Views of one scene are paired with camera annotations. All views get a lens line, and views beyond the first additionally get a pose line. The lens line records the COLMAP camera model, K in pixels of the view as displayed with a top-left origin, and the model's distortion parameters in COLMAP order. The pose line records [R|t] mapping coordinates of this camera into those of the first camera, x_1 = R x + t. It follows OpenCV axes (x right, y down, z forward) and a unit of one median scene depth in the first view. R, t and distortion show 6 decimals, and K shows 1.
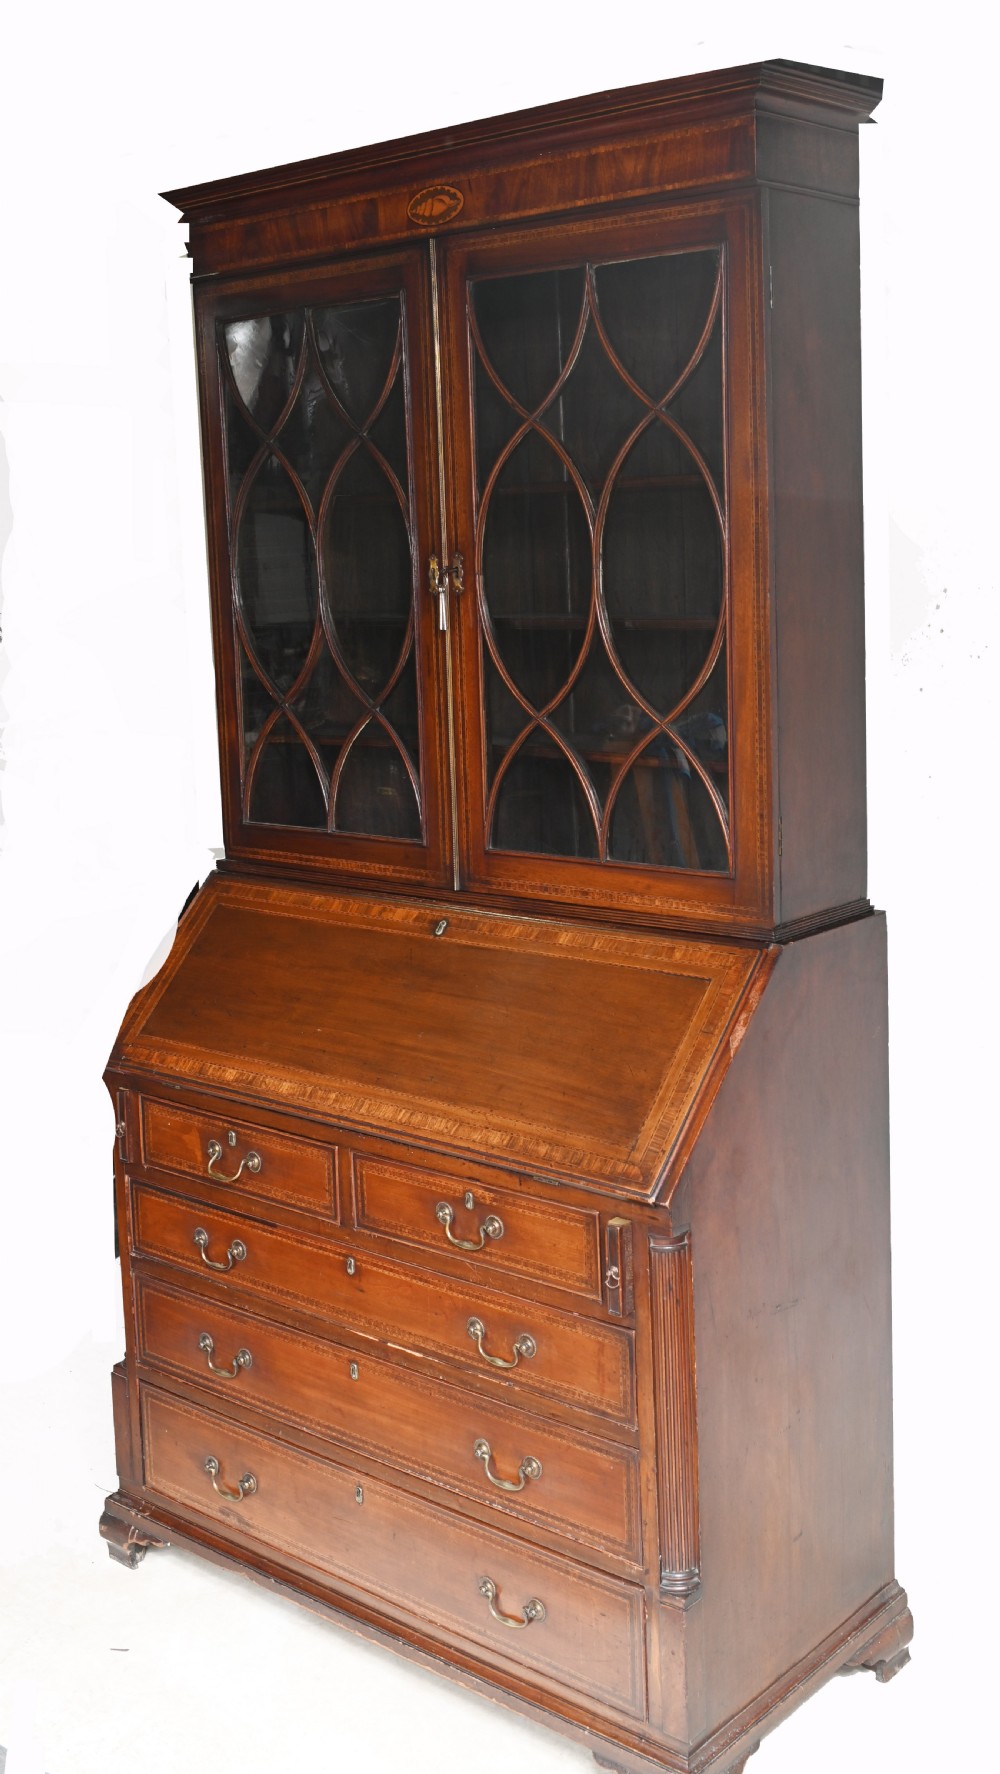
lens RADIAL K [[1920.0, 0, 523.8], [0, 1920.0, 783.2], [0, 0, 1]] dist [0.004380, 0.000000]
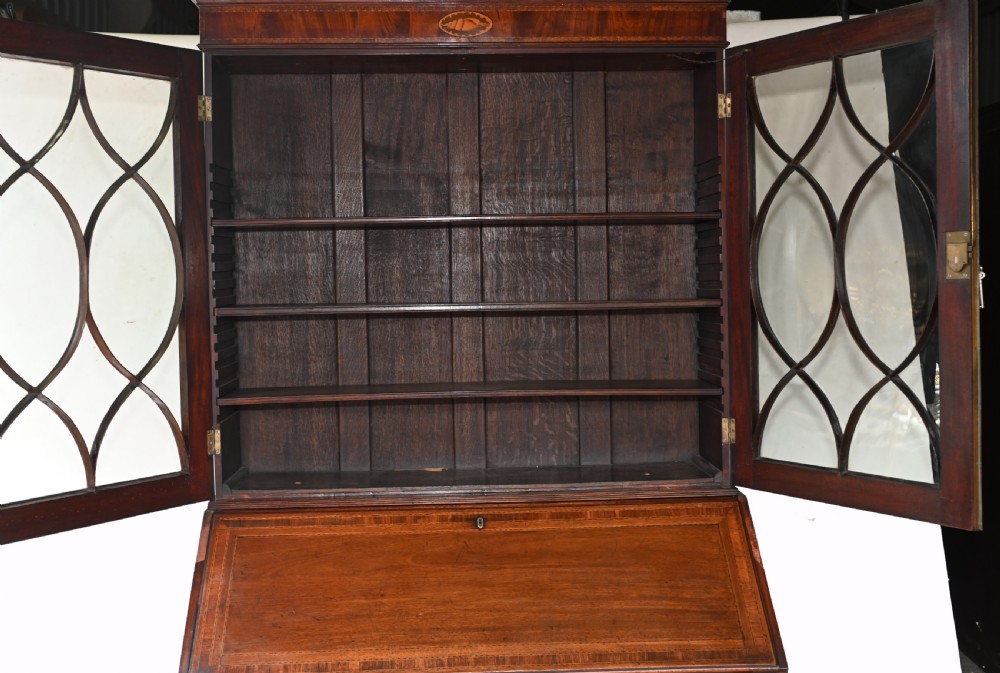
lens RADIAL K [[1089.1, 0, 490.0], [0, 1089.1, 288.5], [0, 0, 1]] dist [0.008580, 0.000000]
pose [[0.723682, 0.008296, 0.690084, -0.657596], [0.078165, 0.992508, -0.093901, -0.021720], [-0.685693, 0.121895, 0.717612, 0.448255]]
